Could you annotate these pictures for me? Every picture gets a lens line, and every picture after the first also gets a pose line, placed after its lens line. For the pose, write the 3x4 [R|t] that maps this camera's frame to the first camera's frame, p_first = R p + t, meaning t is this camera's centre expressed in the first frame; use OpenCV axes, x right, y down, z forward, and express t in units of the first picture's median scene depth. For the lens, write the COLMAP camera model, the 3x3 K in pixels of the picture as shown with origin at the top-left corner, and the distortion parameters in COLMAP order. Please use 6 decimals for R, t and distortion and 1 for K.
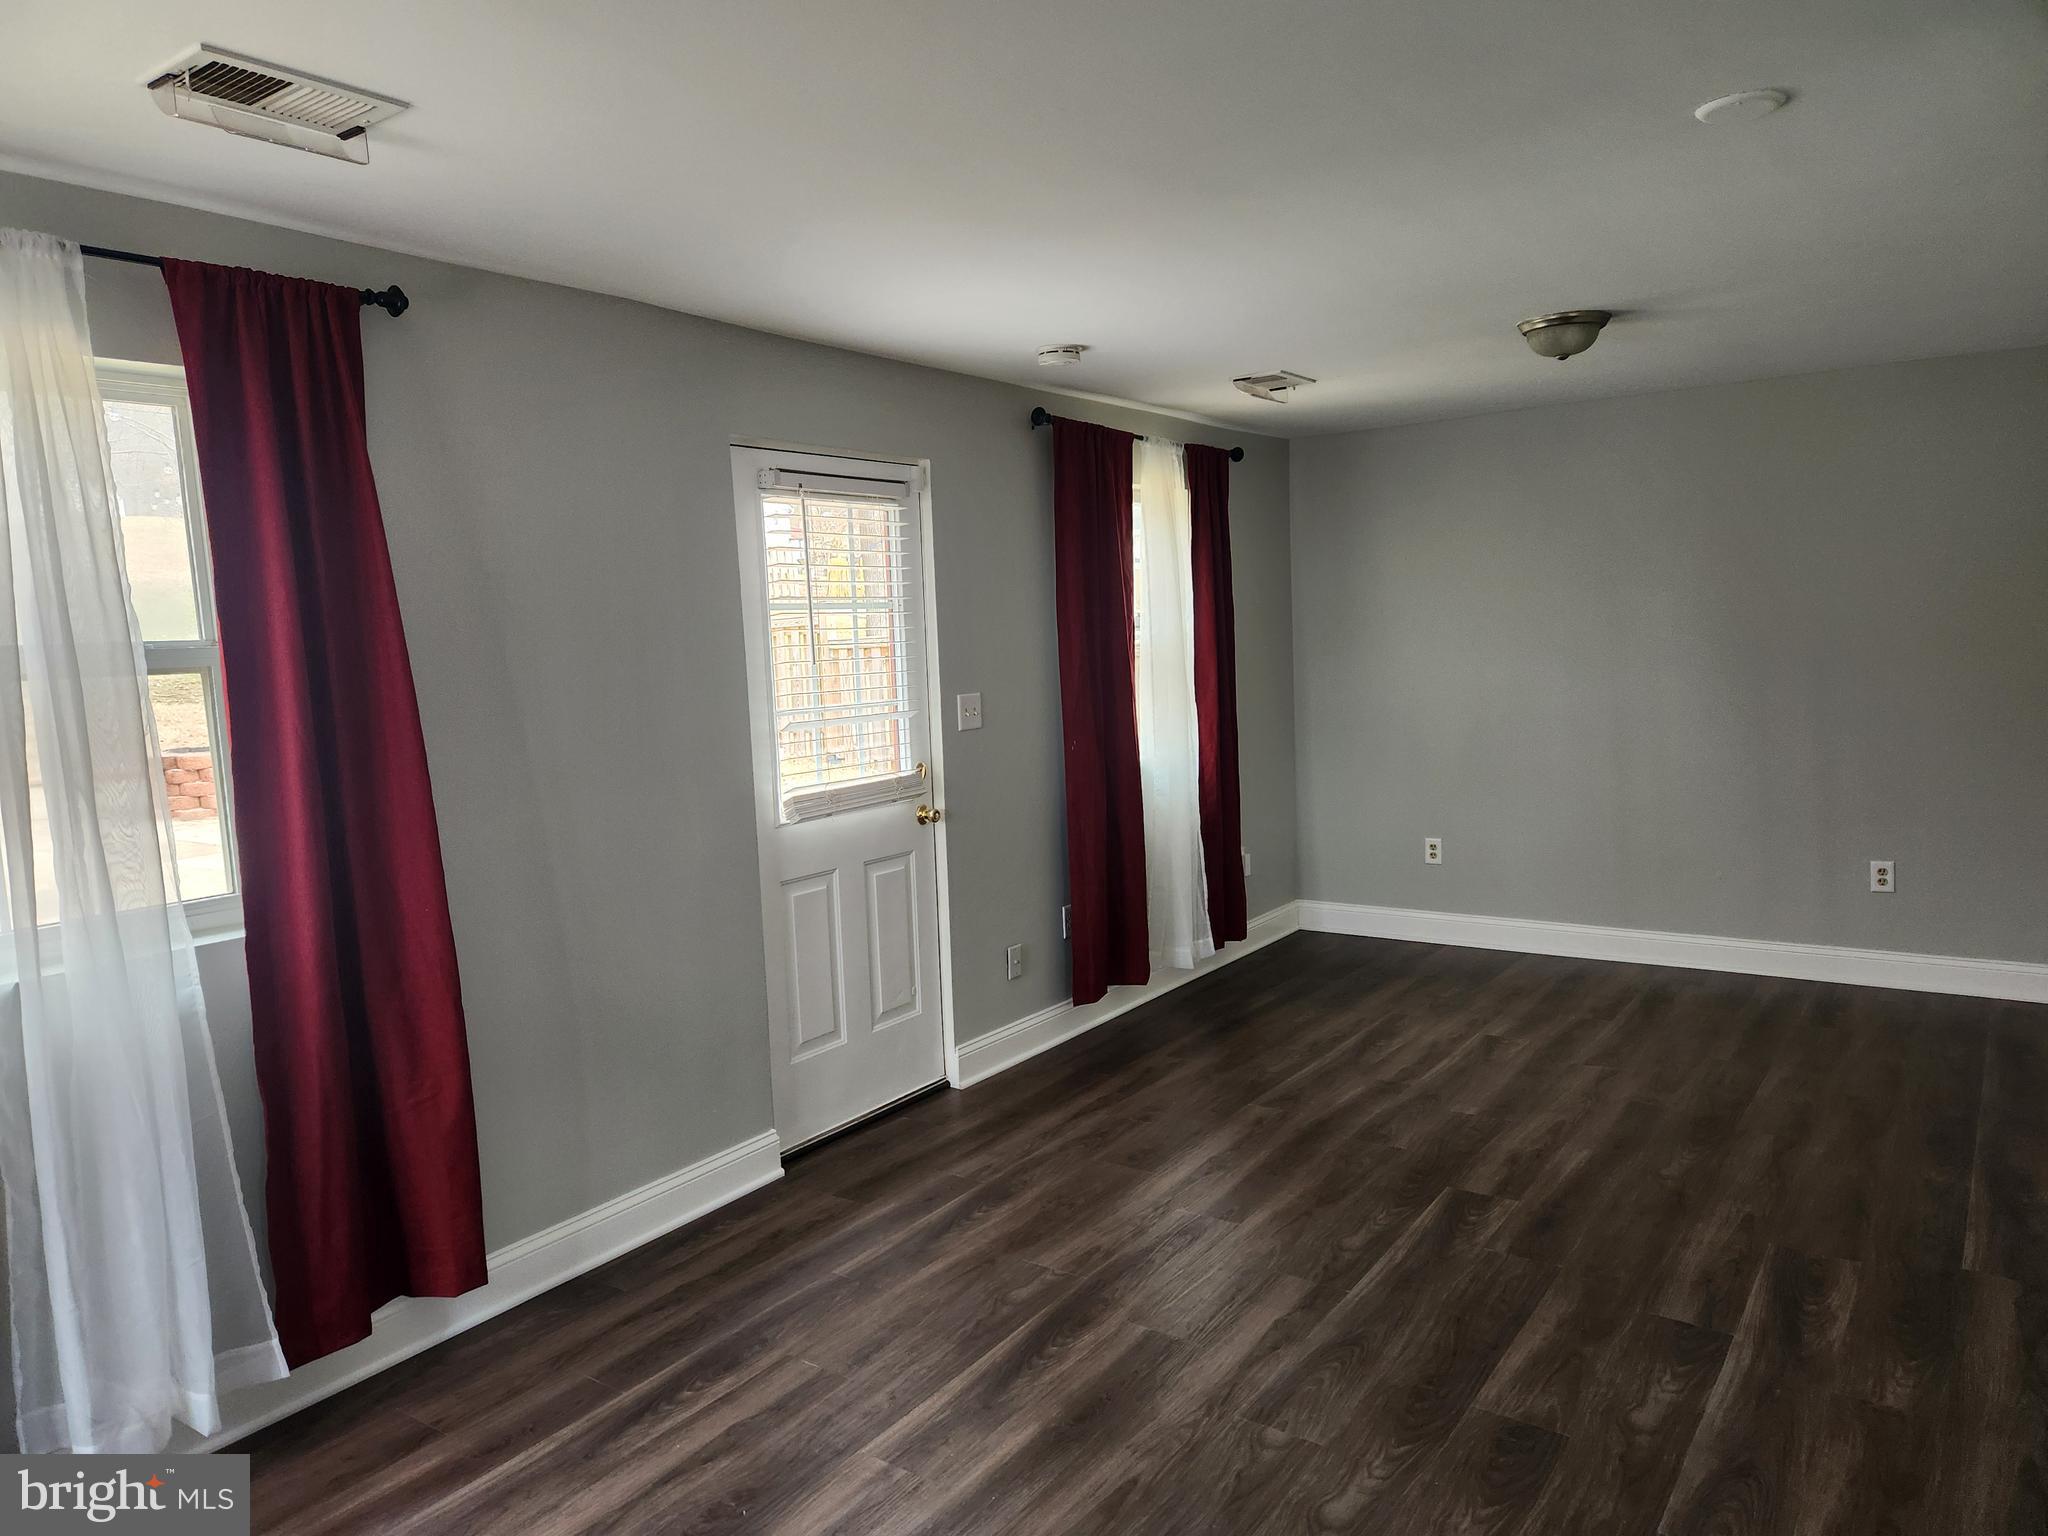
lens RADIAL K [[1368.5, 0, 1013.7], [0, 1368.5, 775.1], [0, 0, 1]] dist [0.053175, -0.036213]
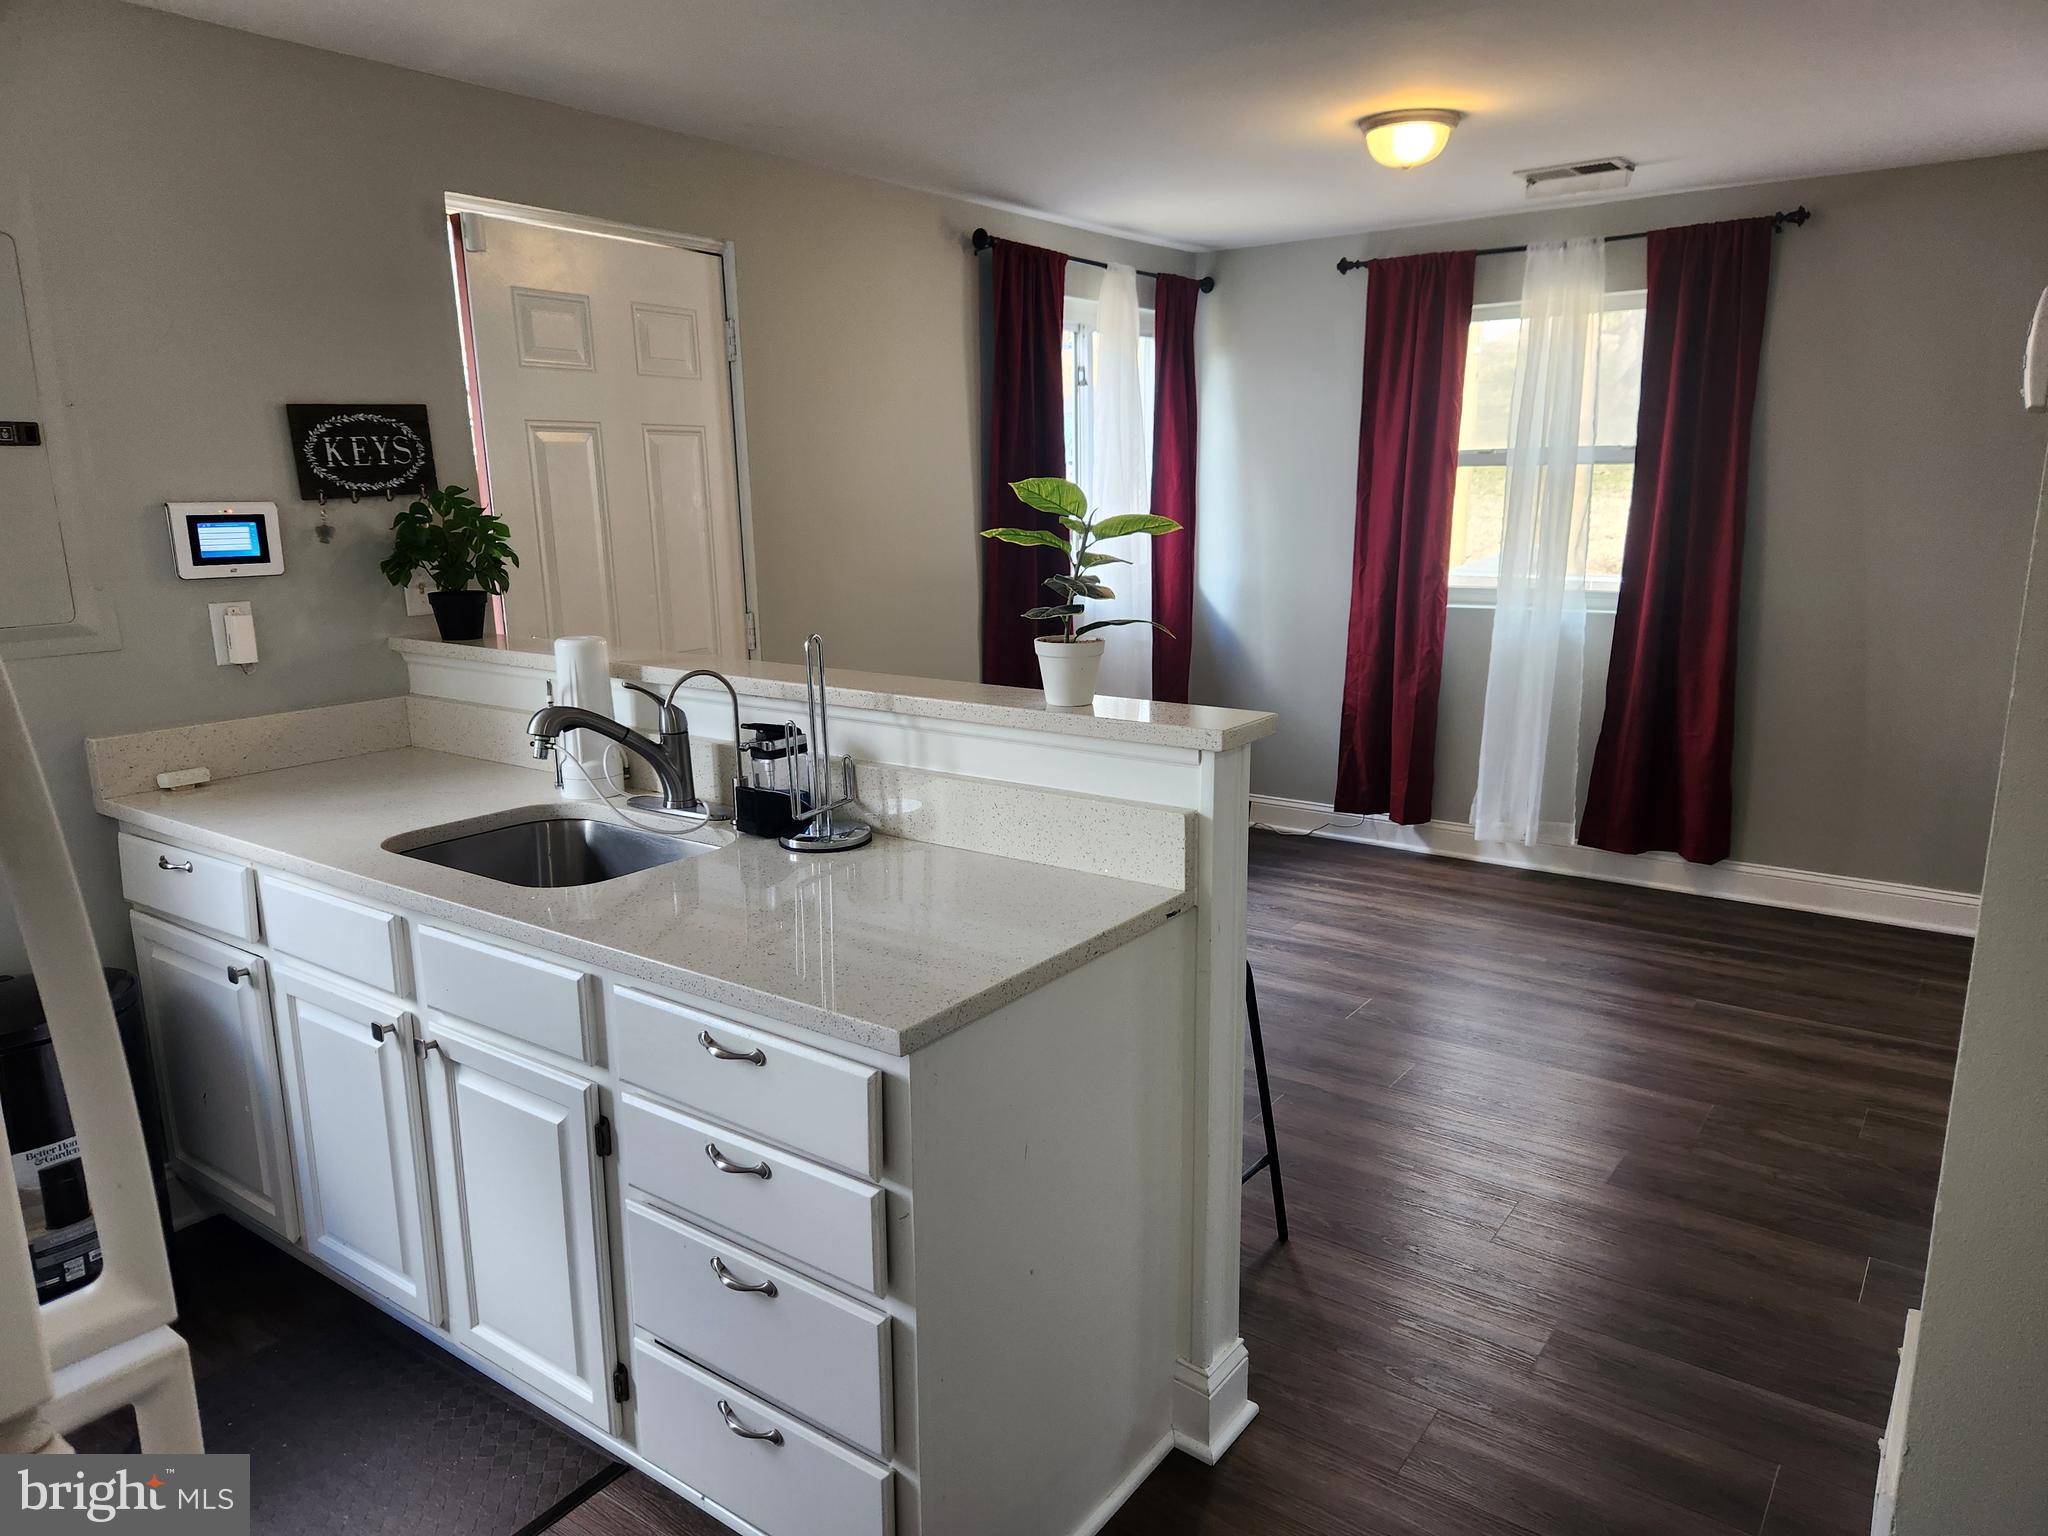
lens RADIAL K [[1368.5, 0, 1029.6], [0, 1368.5, 784.9], [0, 0, 1]] dist [0.053175, -0.036213]
pose [[0.011055, 0.272175, -0.962184, 1.177818], [-0.099034, 0.957810, 0.269800, -0.073920], [0.995023, 0.092306, 0.037544, 0.161729]]
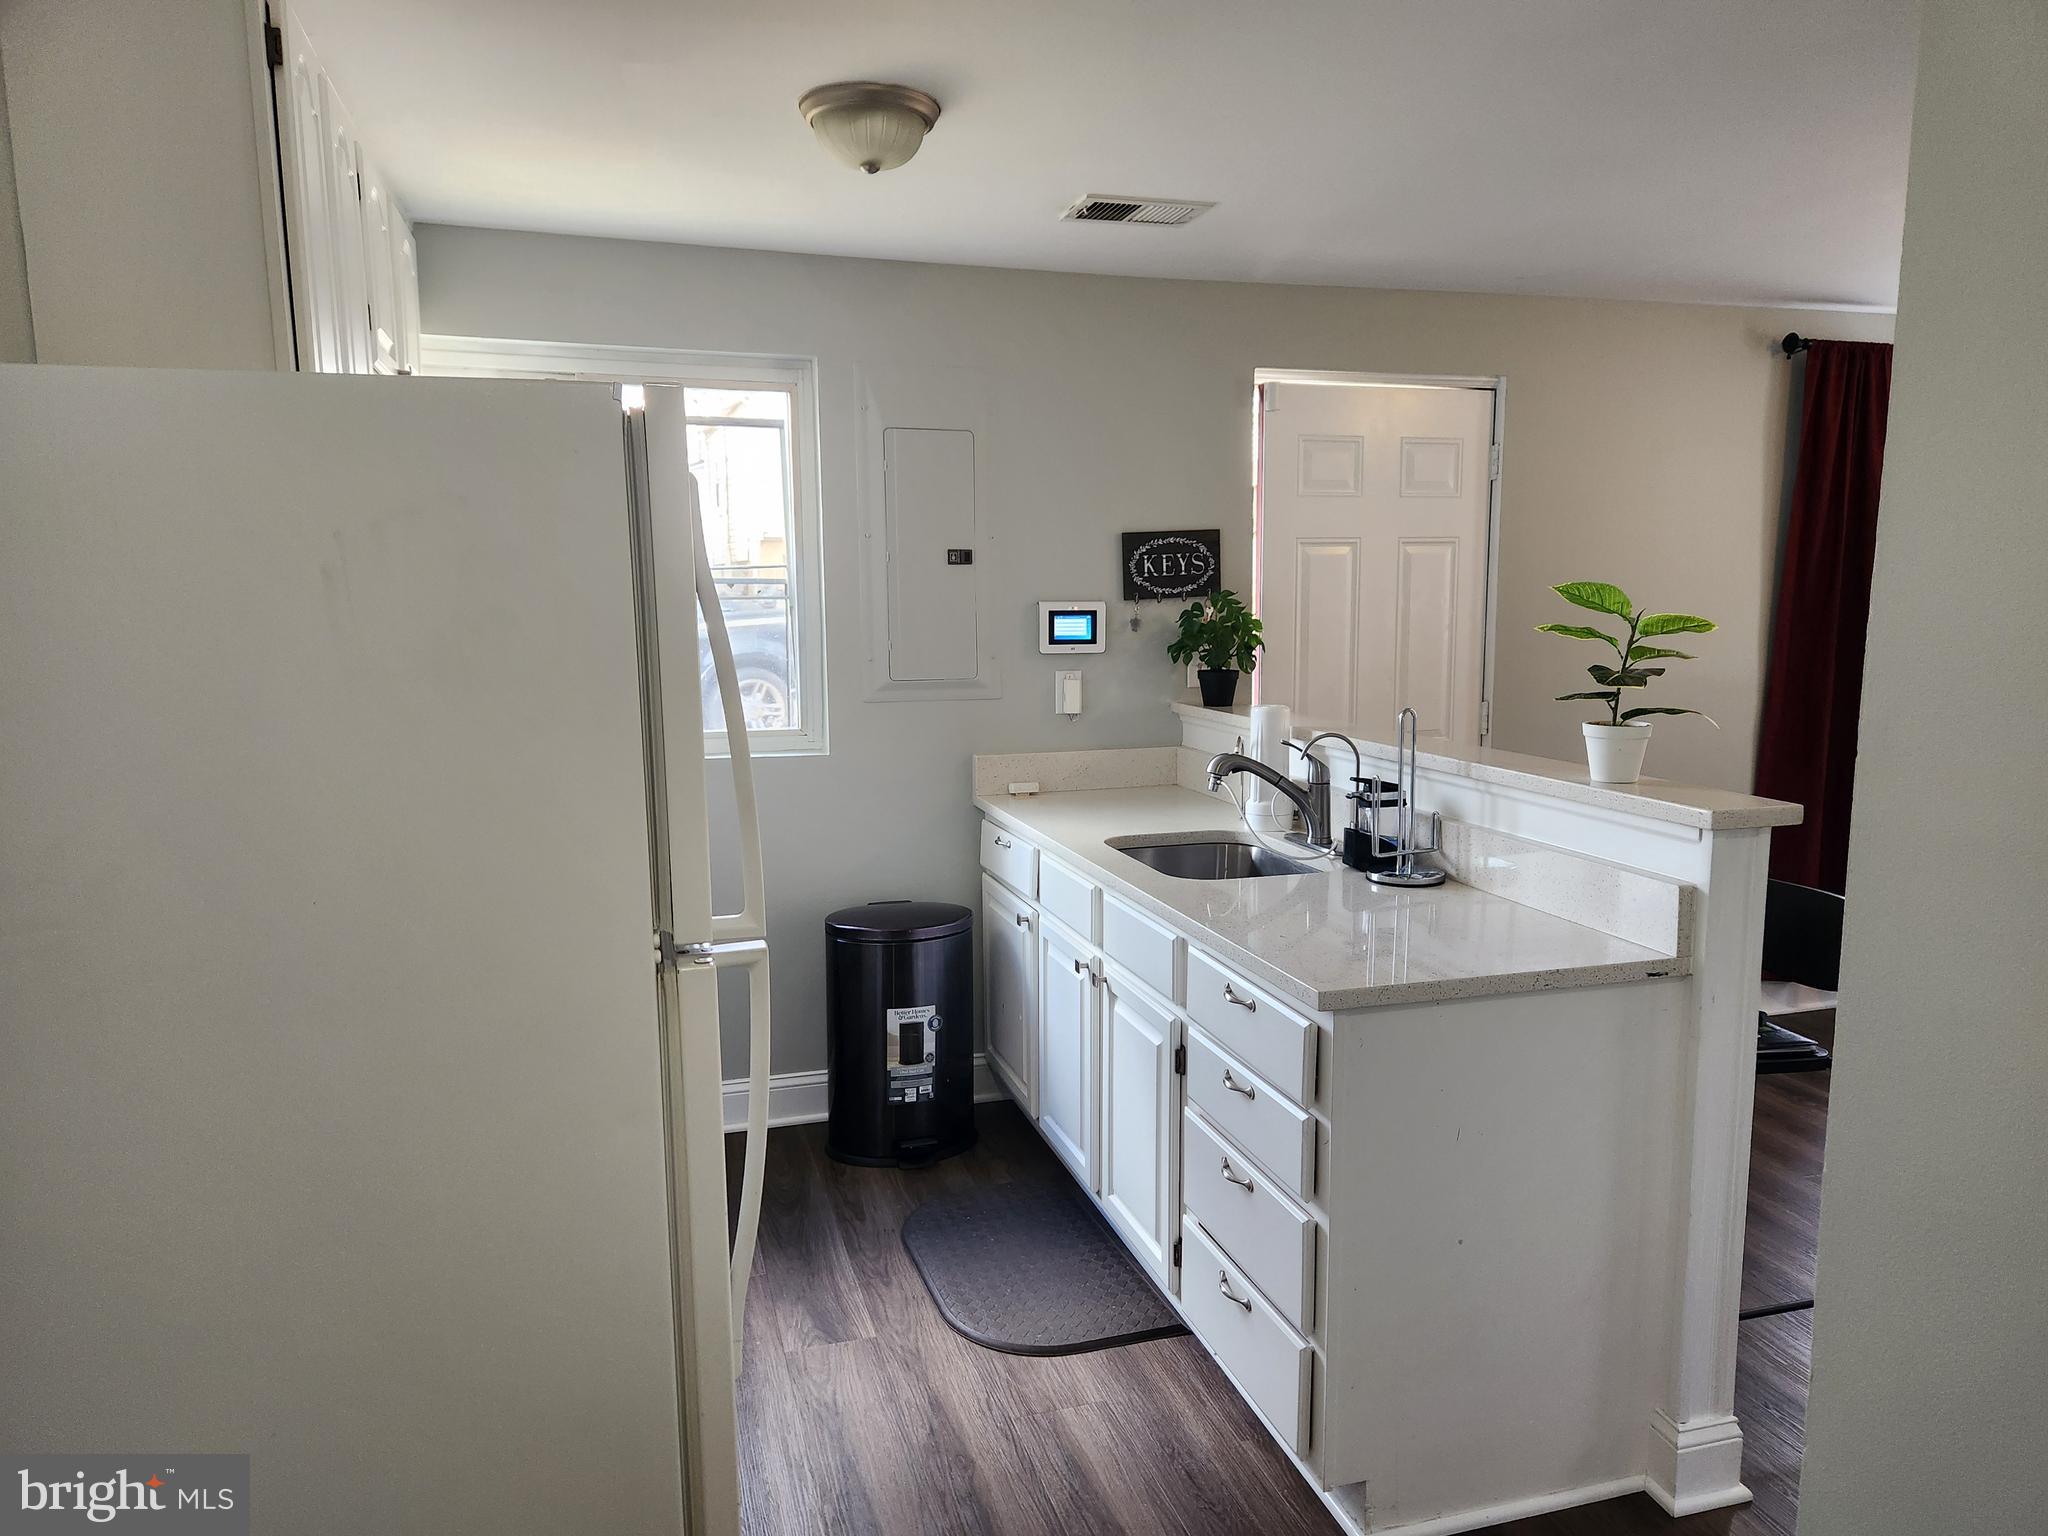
lens RADIAL K [[1368.5, 0, 1024.9], [0, 1368.5, 782.1], [0, 0, 1]] dist [0.053175, -0.036213]
pose [[-0.601148, 0.170659, -0.780703, 1.318388], [-0.045912, 0.967942, 0.246941, -0.107282], [0.797818, 0.184292, -0.574041, 0.401884]]
